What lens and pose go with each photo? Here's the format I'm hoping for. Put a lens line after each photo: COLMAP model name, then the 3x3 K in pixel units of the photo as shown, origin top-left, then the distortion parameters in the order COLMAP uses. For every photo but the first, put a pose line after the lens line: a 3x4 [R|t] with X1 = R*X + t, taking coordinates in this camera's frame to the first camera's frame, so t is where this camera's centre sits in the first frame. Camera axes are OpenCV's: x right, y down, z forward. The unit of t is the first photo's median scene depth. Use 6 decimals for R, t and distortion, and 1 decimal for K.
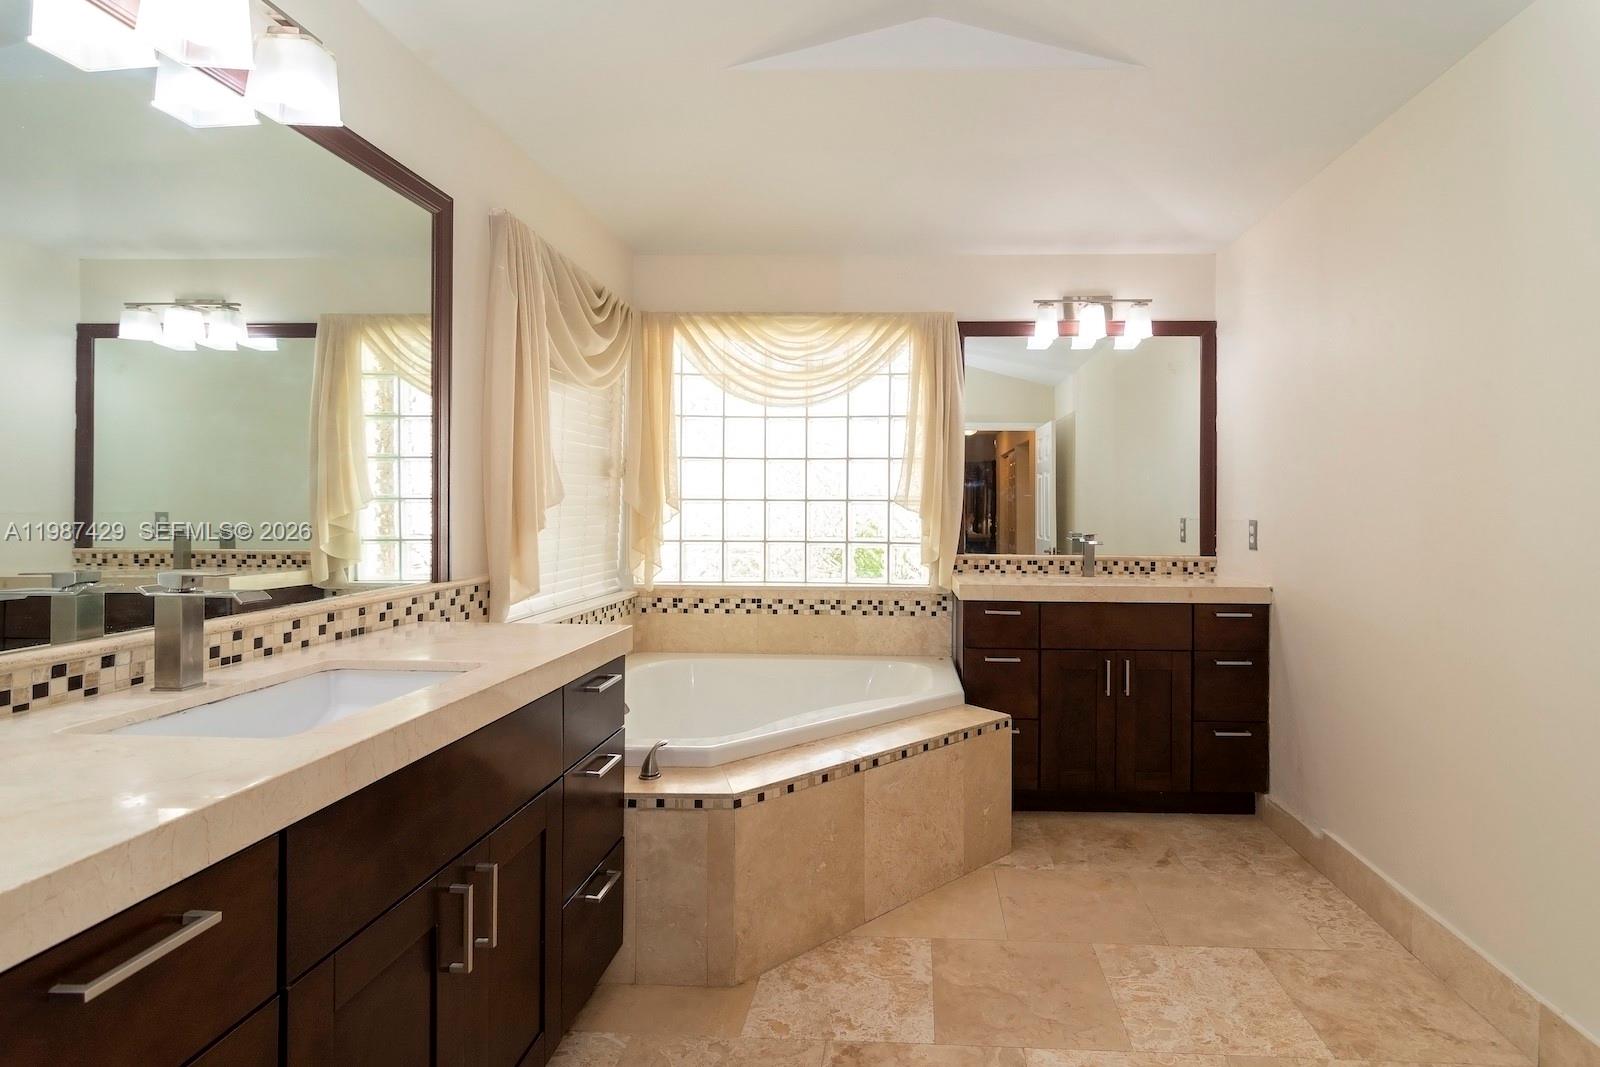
lens RADIAL K [[837.8, 0, 800.6], [0, 837.8, 507.2], [0, 0, 1]] dist [-0.000104, 0.000543]
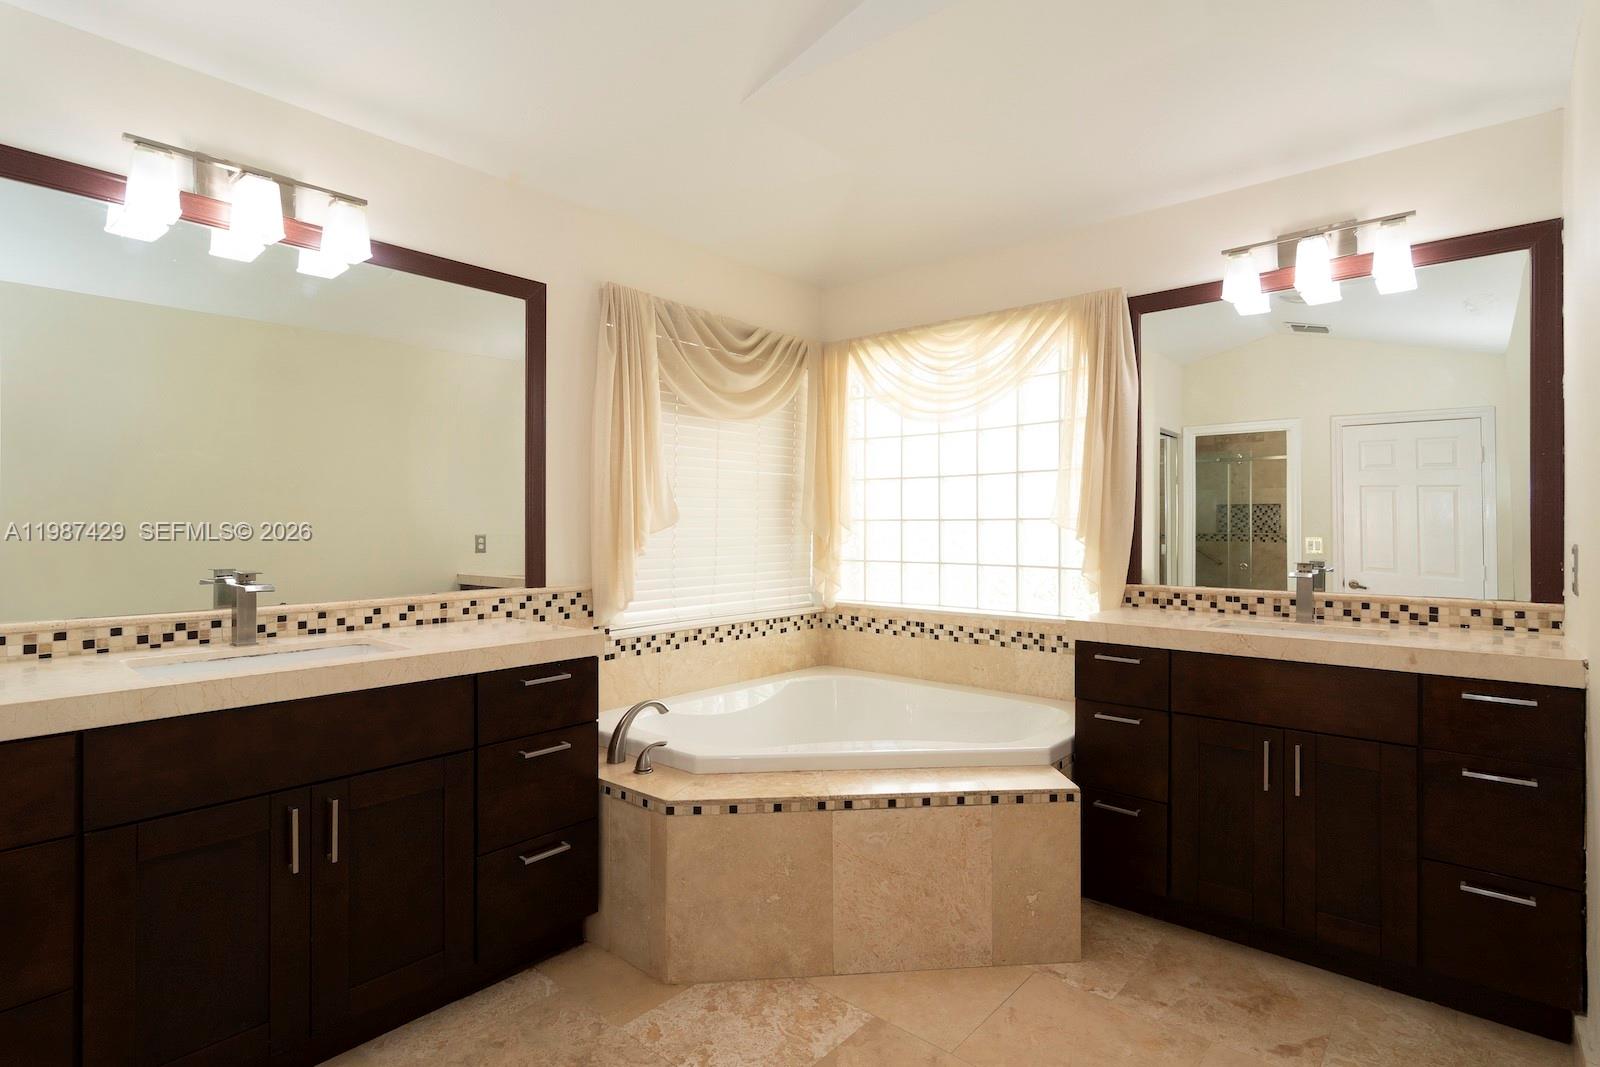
lens RADIAL K [[791.9, 0, 805.5], [0, 791.9, 528.0], [0, 0, 1]] dist [-0.001330, 0.000703]
pose [[0.783916, -0.005302, -0.620844, 0.421373], [0.004495, 0.999986, -0.002865, 0.002770], [0.620851, -0.000545, 0.783929, 0.206994]]
